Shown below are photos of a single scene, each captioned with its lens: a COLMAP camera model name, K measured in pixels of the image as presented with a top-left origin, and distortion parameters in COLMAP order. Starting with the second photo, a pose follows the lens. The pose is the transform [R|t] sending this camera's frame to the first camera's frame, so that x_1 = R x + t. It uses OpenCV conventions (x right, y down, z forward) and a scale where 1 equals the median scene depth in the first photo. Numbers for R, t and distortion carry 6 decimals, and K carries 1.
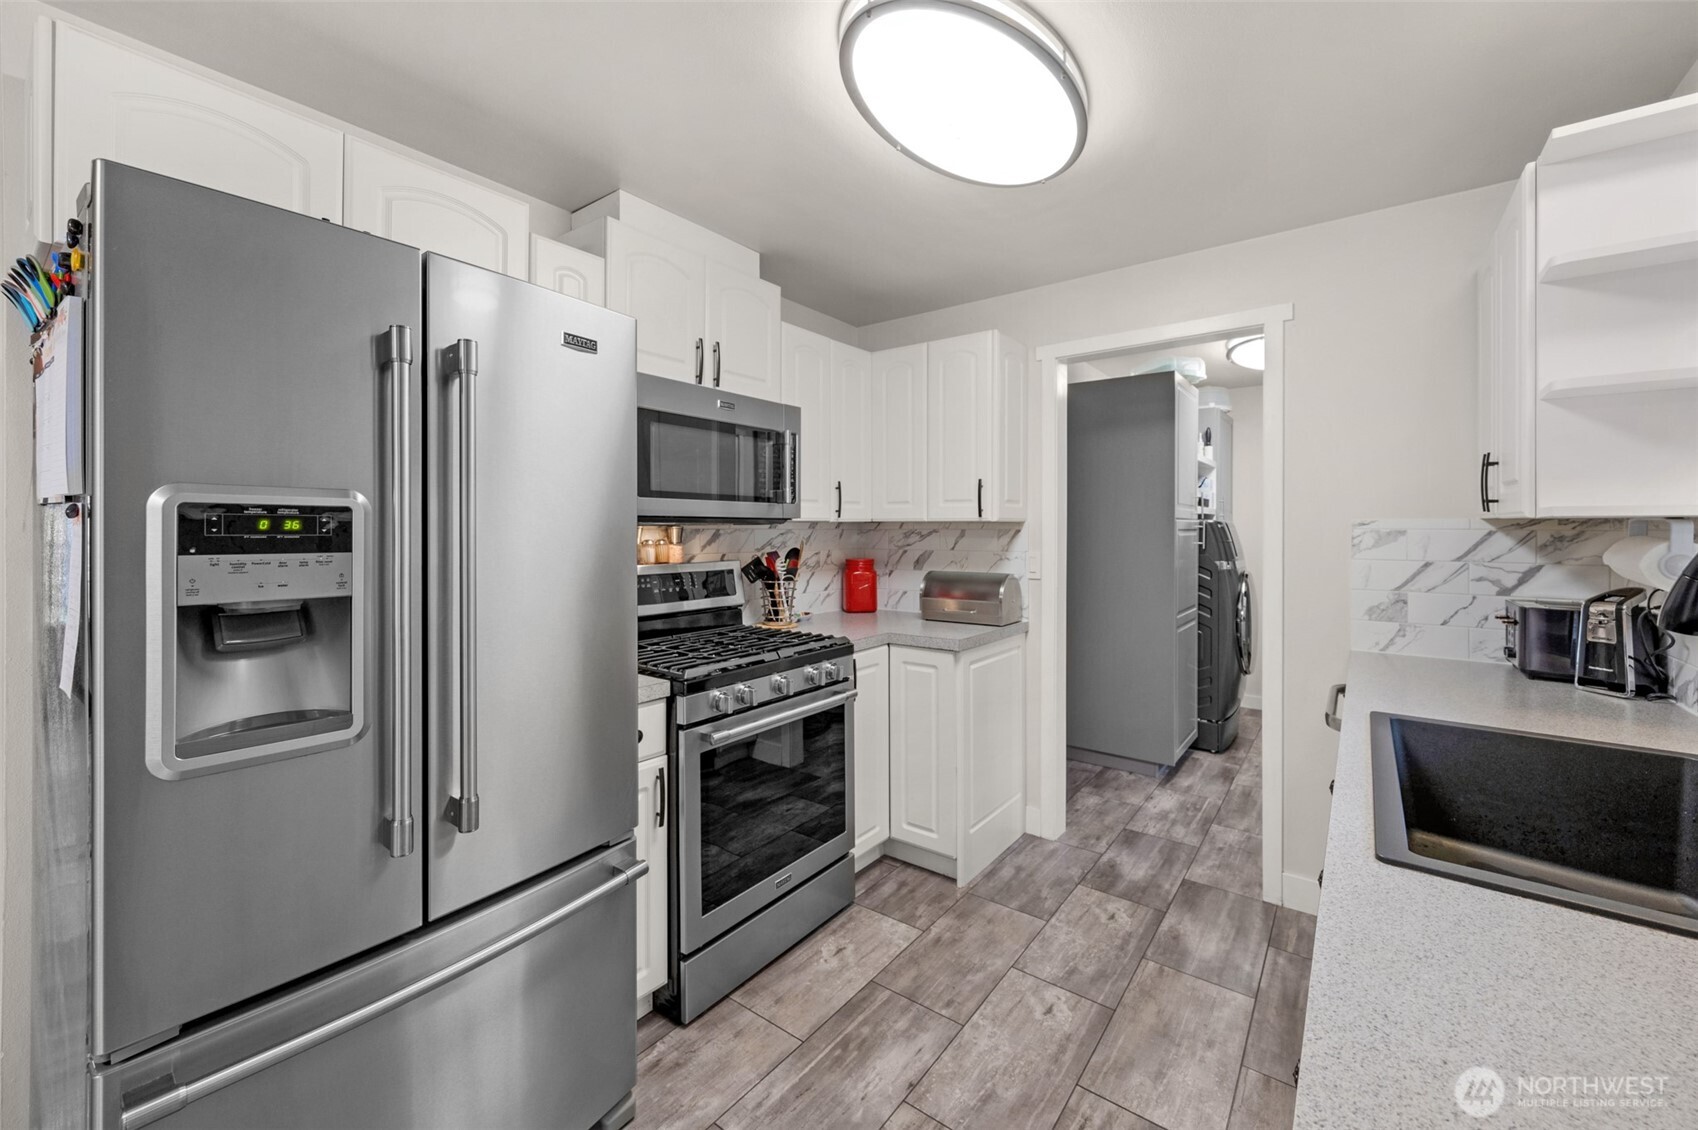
lens RADIAL K [[696.9, 0, 852.1], [0, 696.9, 527.0], [0, 0, 1]] dist [-0.001559, -0.000023]
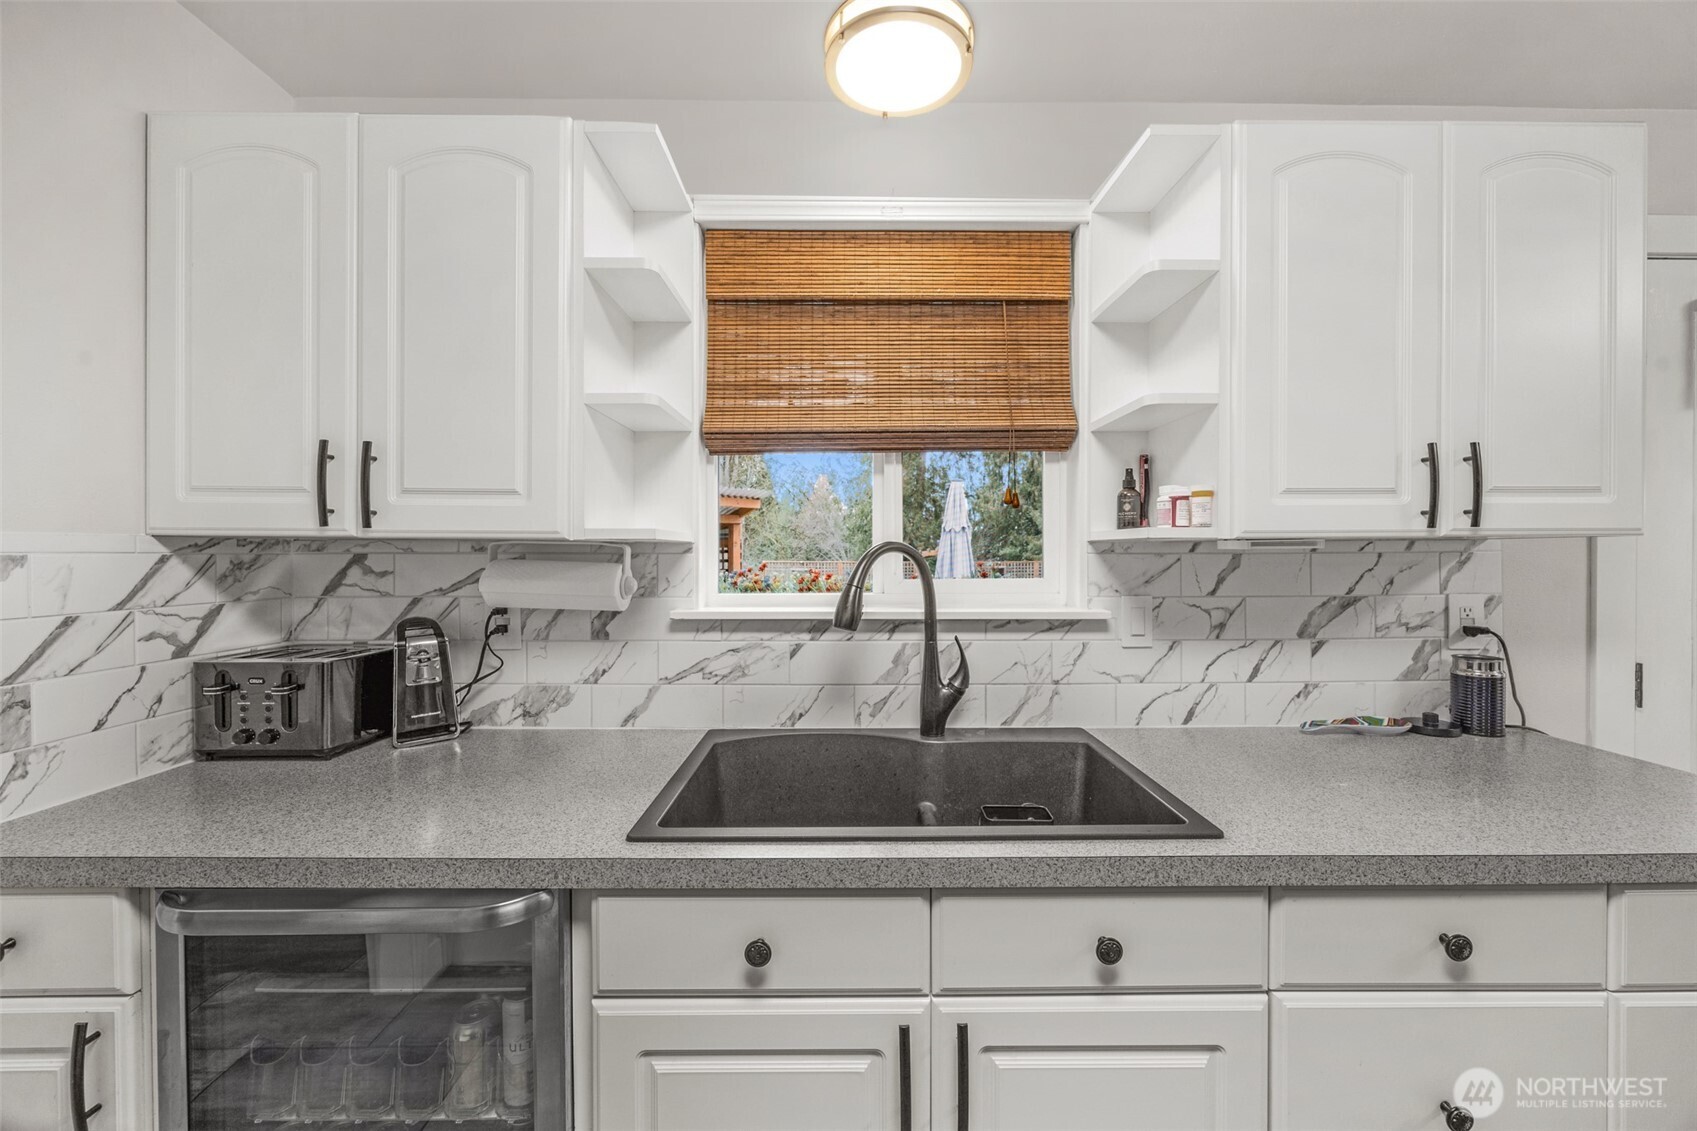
lens RADIAL K [[656.5, 0, 843.7], [0, 656.5, 555.3], [0, 0, 1]] dist [-0.003721, 0.000037]
pose [[-0.612959, -0.004301, 0.790103, 0.087702], [-0.000859, 0.999988, 0.004776, 0.001910], [-0.790114, 0.002249, -0.612956, 0.804259]]
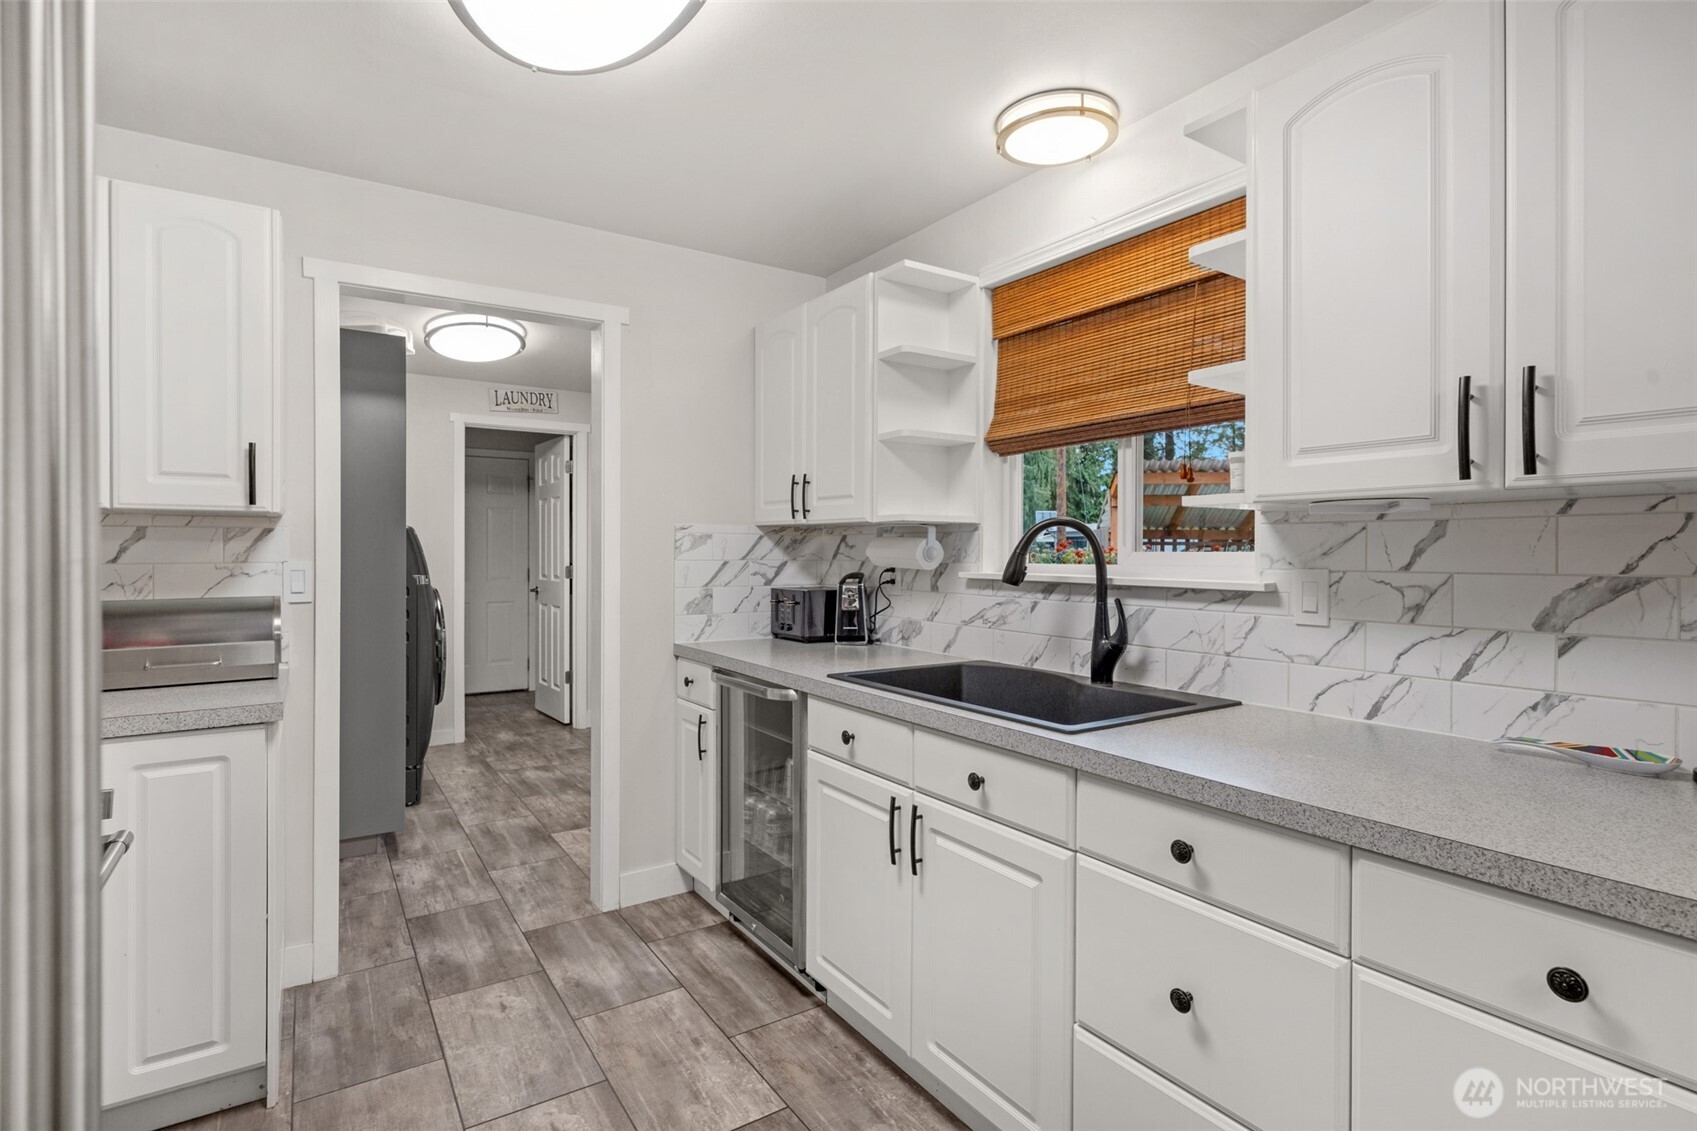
lens RADIAL K [[816.4, 0, 847.8], [0, 816.4, 556.2], [0, 0, 1]] dist [-0.001193, -0.000521]
pose [[0.321083, -0.005628, 0.947034, -0.412028], [-0.004039, 0.999965, 0.007312, 0.029493], [-0.947042, -0.006172, 0.321049, 0.336247]]
